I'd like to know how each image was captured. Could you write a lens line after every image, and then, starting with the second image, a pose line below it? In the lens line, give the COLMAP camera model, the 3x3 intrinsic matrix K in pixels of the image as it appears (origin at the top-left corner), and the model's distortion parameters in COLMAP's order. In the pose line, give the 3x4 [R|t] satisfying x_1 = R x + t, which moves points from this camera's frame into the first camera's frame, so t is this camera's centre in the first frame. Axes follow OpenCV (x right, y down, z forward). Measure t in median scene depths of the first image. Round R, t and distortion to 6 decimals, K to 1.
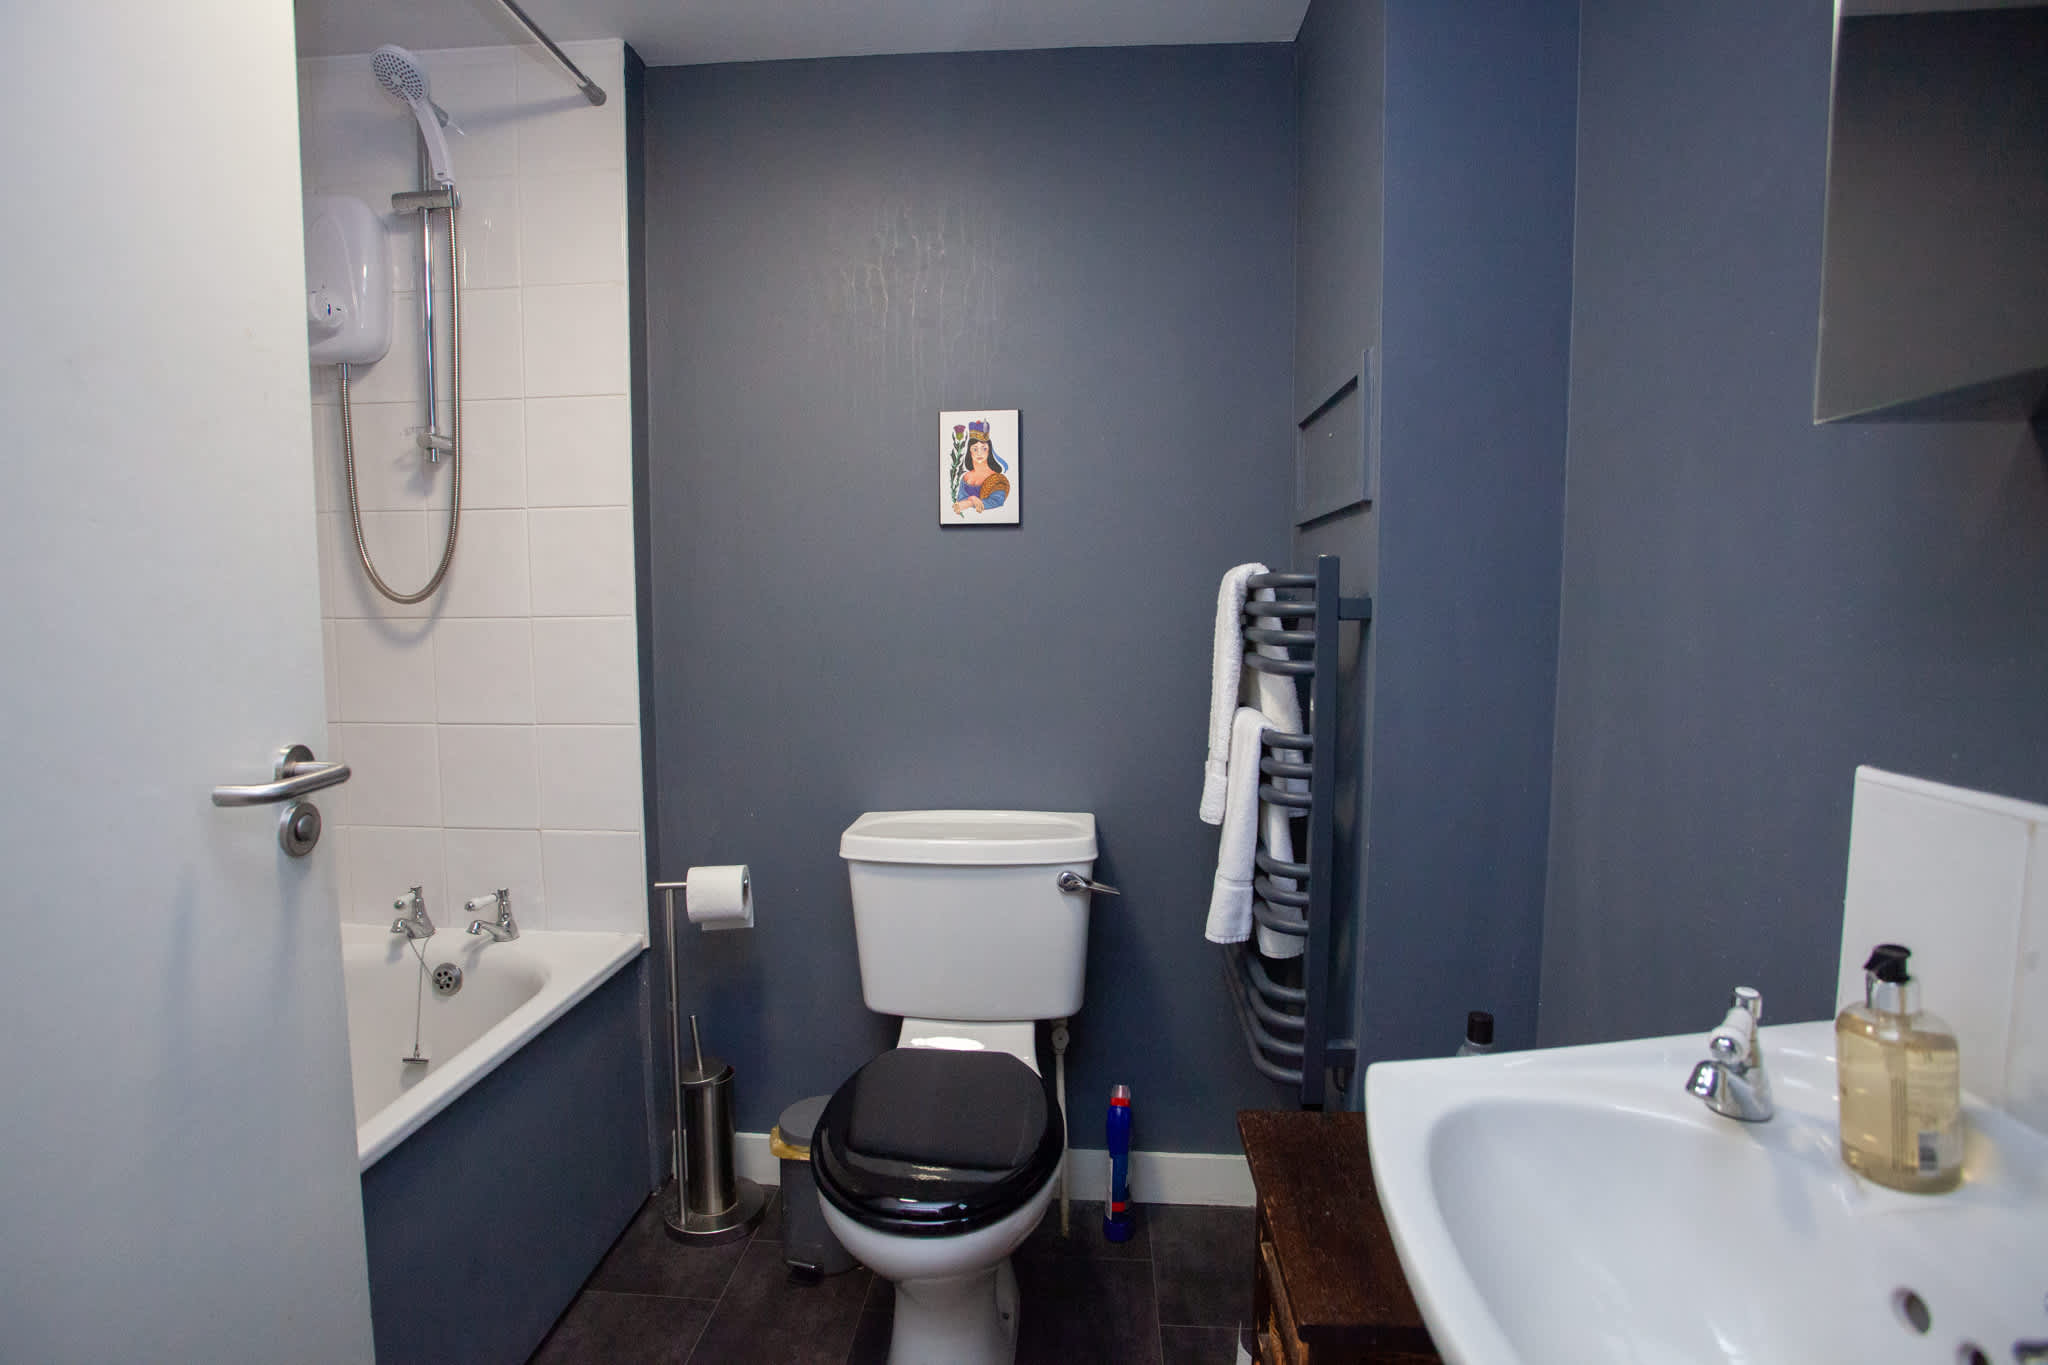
lens RADIAL K [[998.1, 0, 1017.7], [0, 998.1, 684.3], [0, 0, 1]] dist [-0.076671, 0.032668]
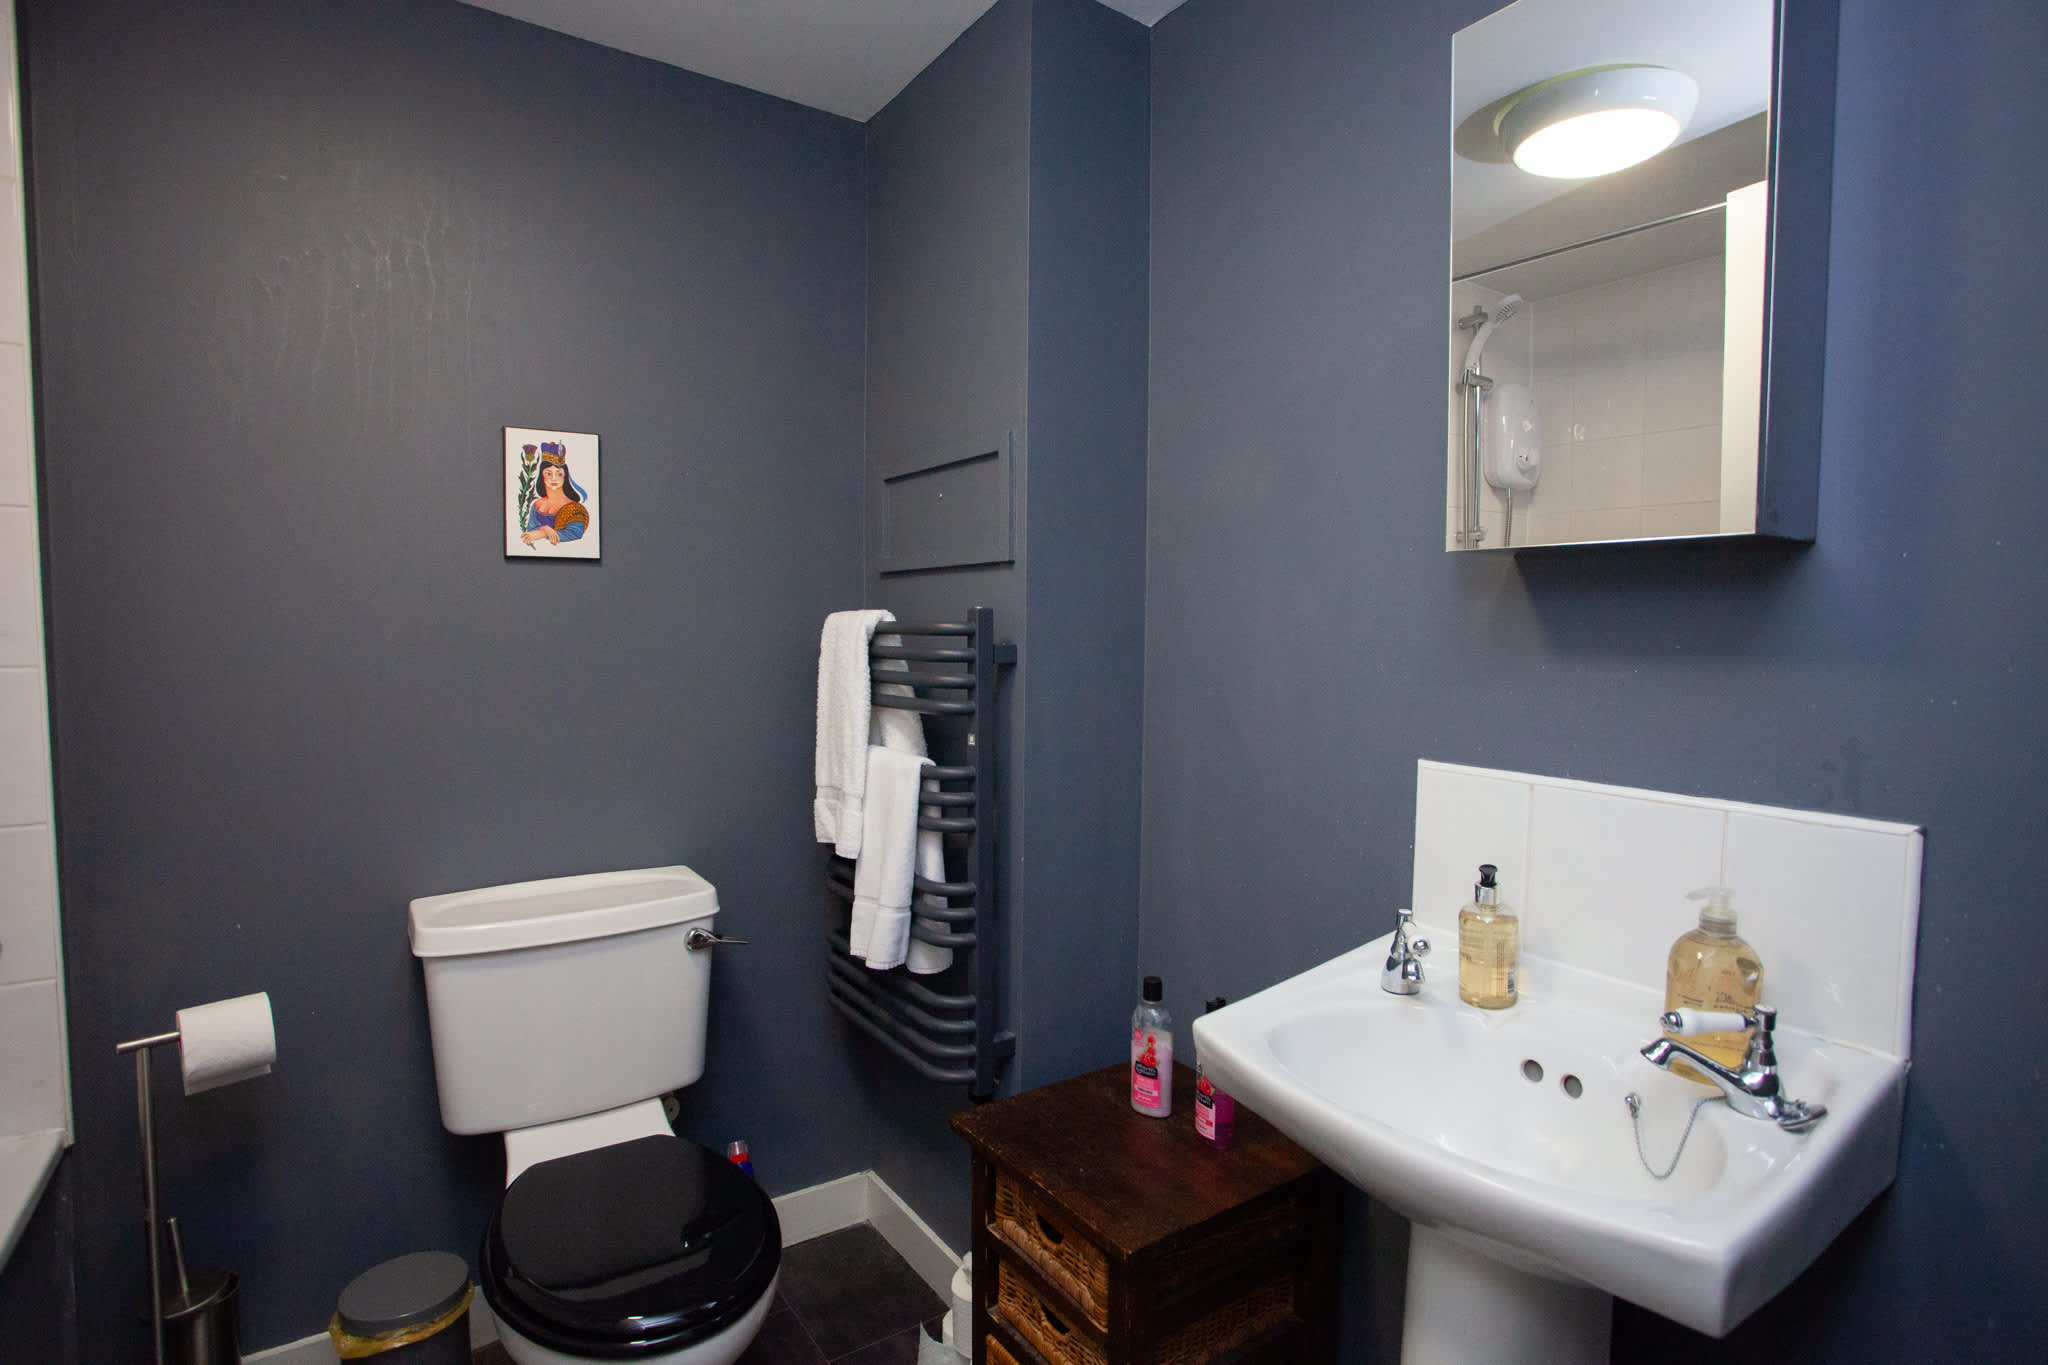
lens RADIAL K [[1015.1, 0, 1017.9], [0, 1015.1, 687.6], [0, 0, 1]] dist [-0.073981, 0.033836]
pose [[0.788924, -0.027548, 0.613873, -0.280129], [0.042978, 0.999022, -0.010402, -0.018285], [-0.612986, 0.034590, 0.789337, 0.044023]]
